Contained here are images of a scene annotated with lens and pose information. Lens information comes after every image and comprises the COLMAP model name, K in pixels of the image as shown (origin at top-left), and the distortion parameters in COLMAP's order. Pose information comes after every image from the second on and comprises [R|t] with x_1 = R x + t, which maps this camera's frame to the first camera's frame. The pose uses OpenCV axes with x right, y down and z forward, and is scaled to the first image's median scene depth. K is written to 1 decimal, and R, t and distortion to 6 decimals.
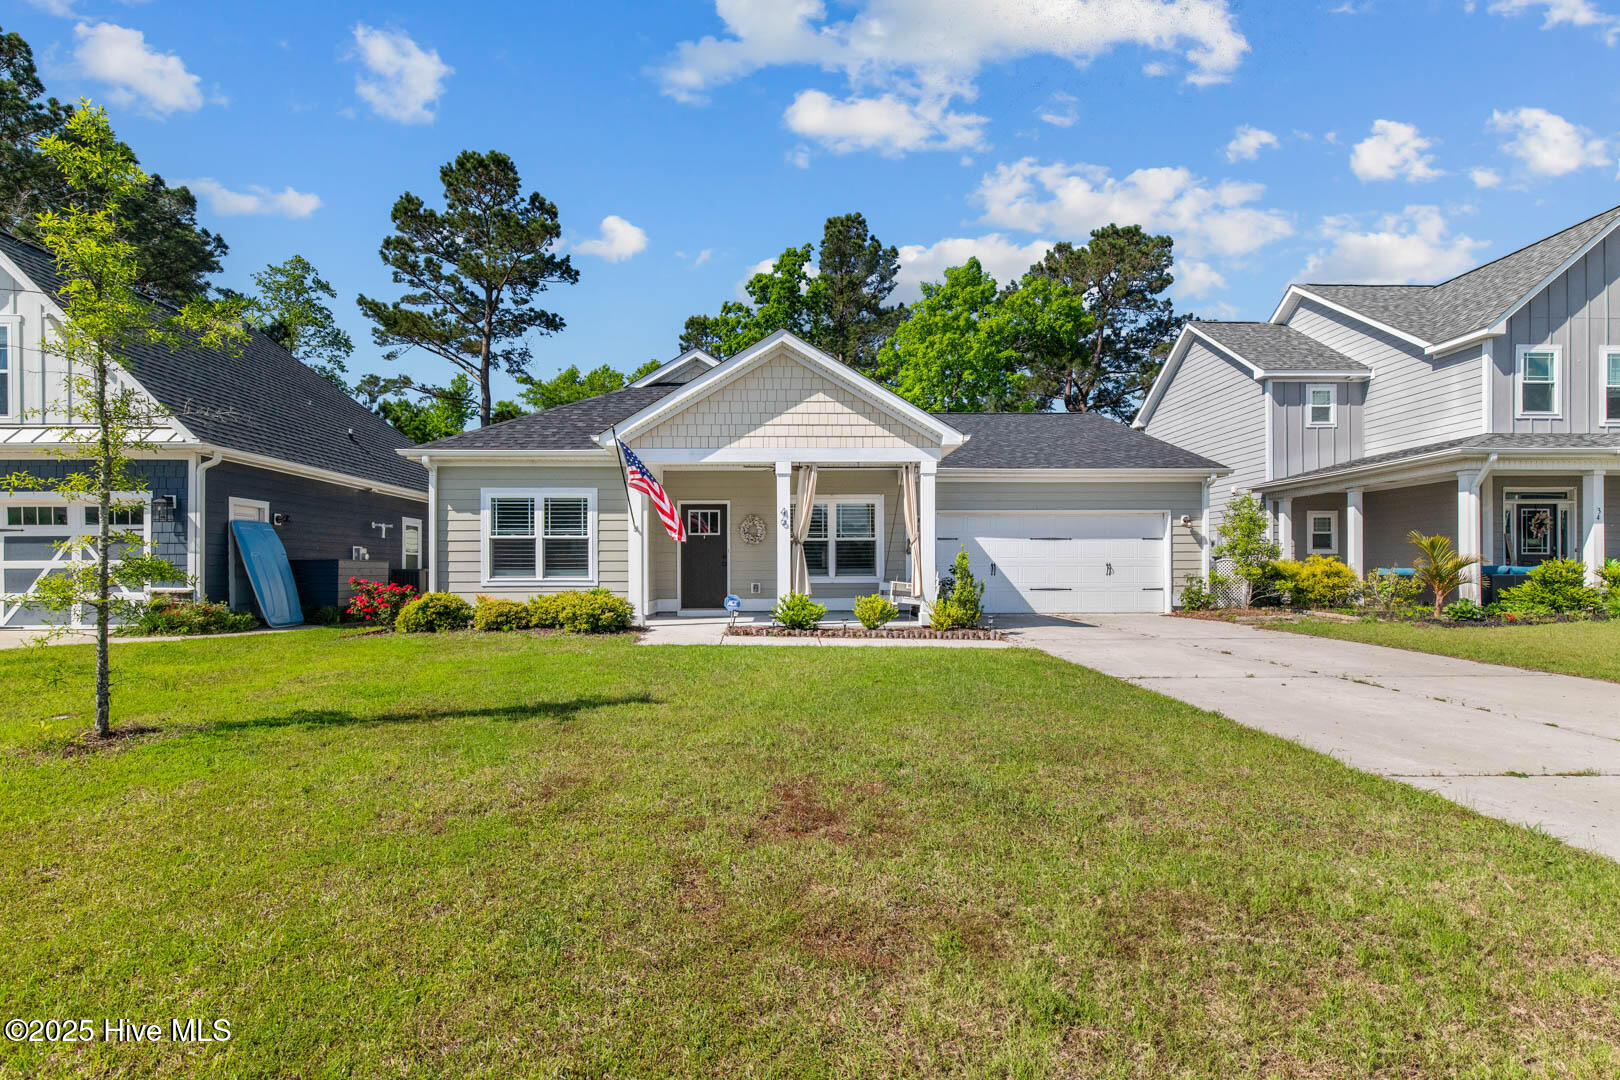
lens RADIAL K [[729.0, 0, 818.1], [0, 729.0, 571.4], [0, 0, 1]] dist [0.008150, -0.002861]
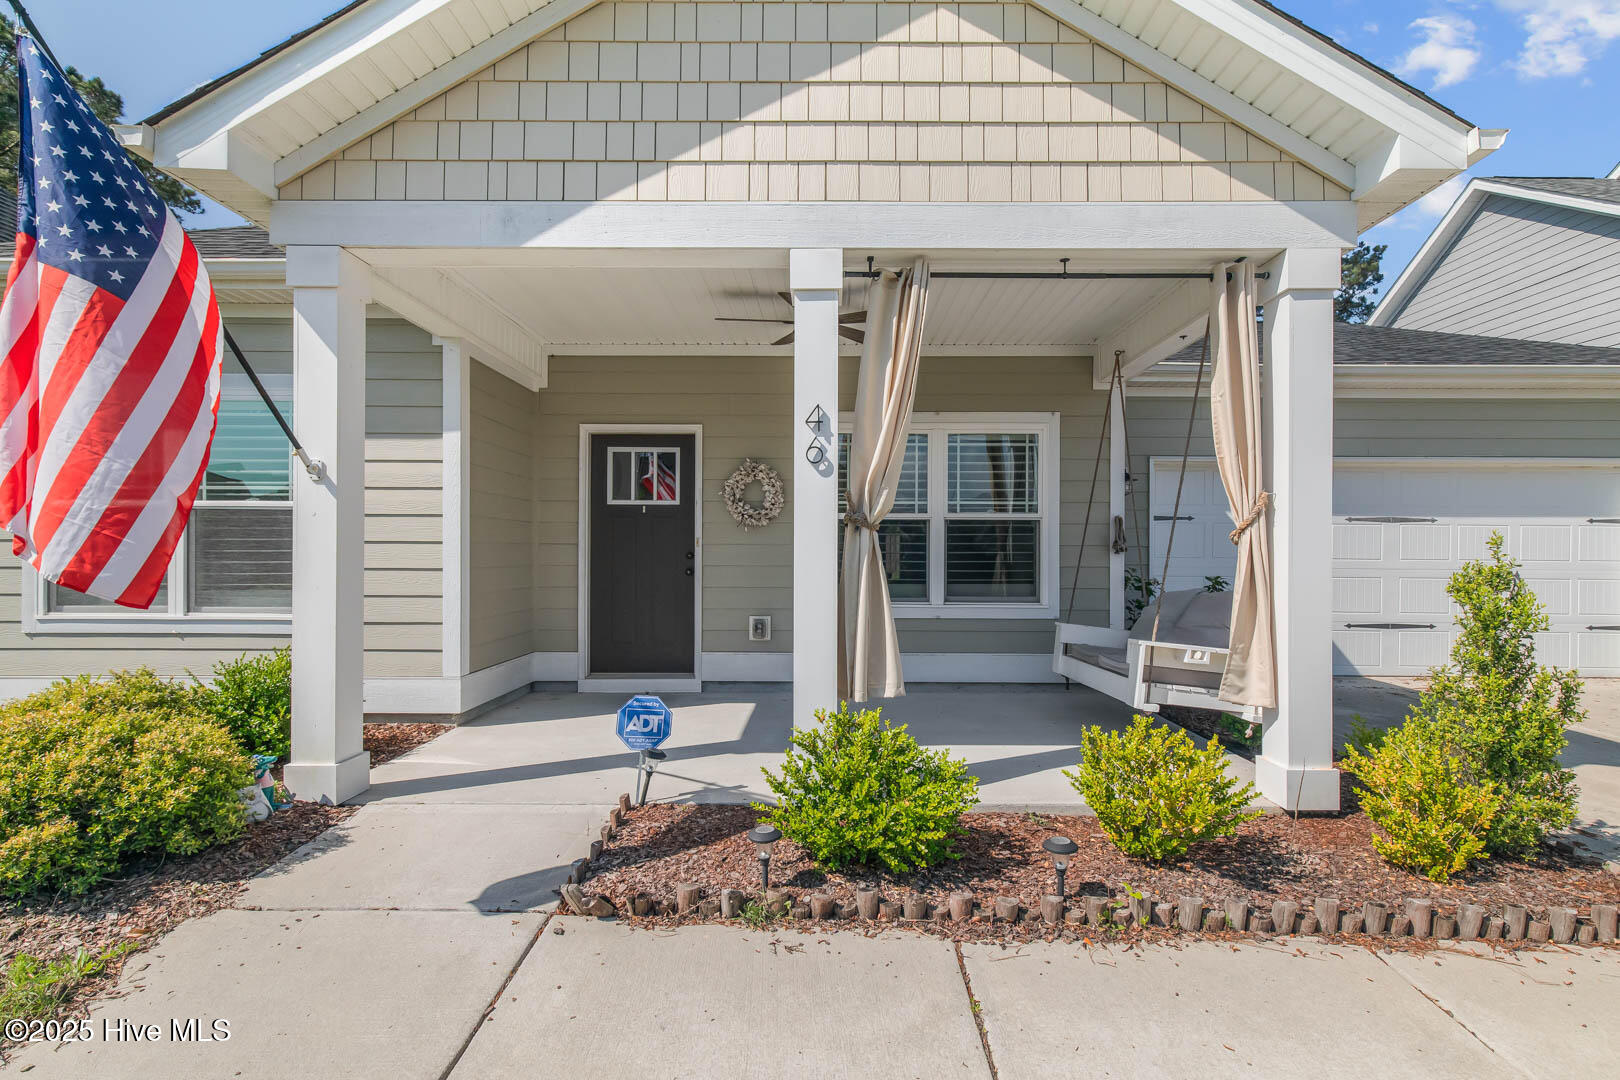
lens RADIAL K [[729.0, 0, 844.3], [0, 729.0, 549.6], [0, 0, 1]] dist [0.008150, -0.002861]
pose [[0.999249, 0.007881, -0.037947, -0.019860], [-0.008094, 0.999952, -0.005450, -0.022102], [0.037903, 0.005753, 0.999265, 0.579956]]
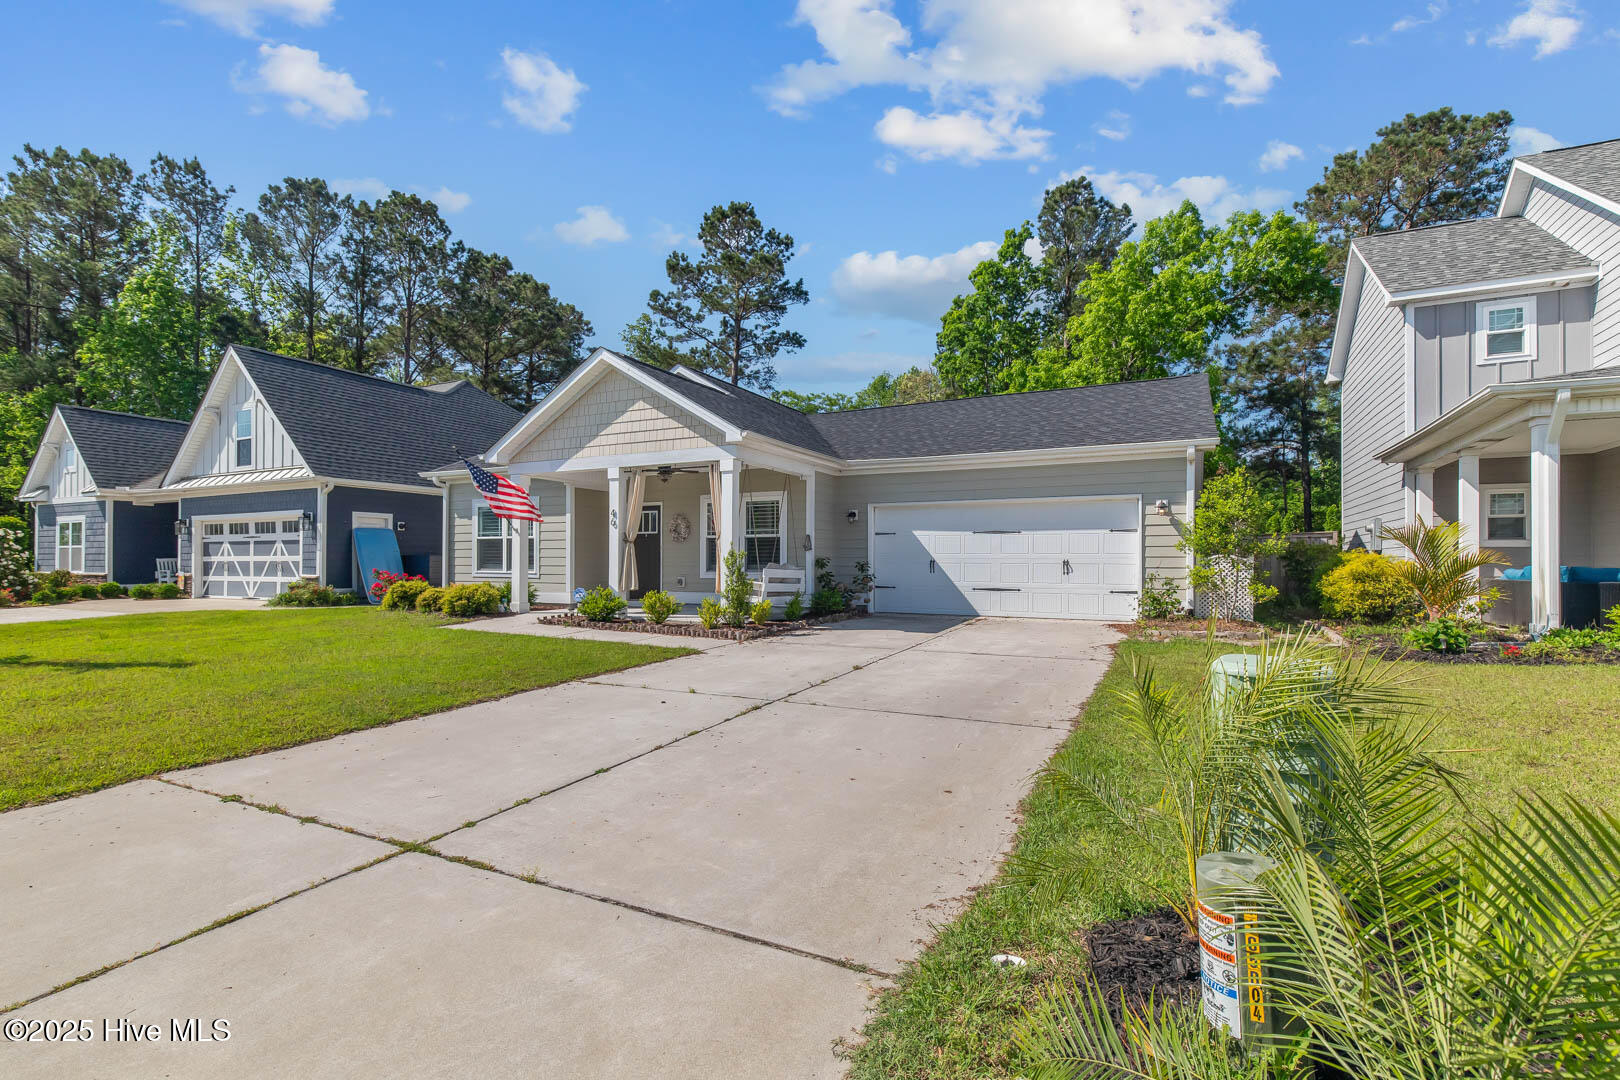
lens RADIAL K [[729.0, 0, 824.8], [0, 729.0, 549.0], [0, 0, 1]] dist [0.008150, -0.002861]
pose [[0.887060, -0.003088, -0.461643, 0.609015], [-0.006901, 0.999777, -0.019949, -0.006155], [0.461602, 0.020882, 0.886841, 0.143324]]
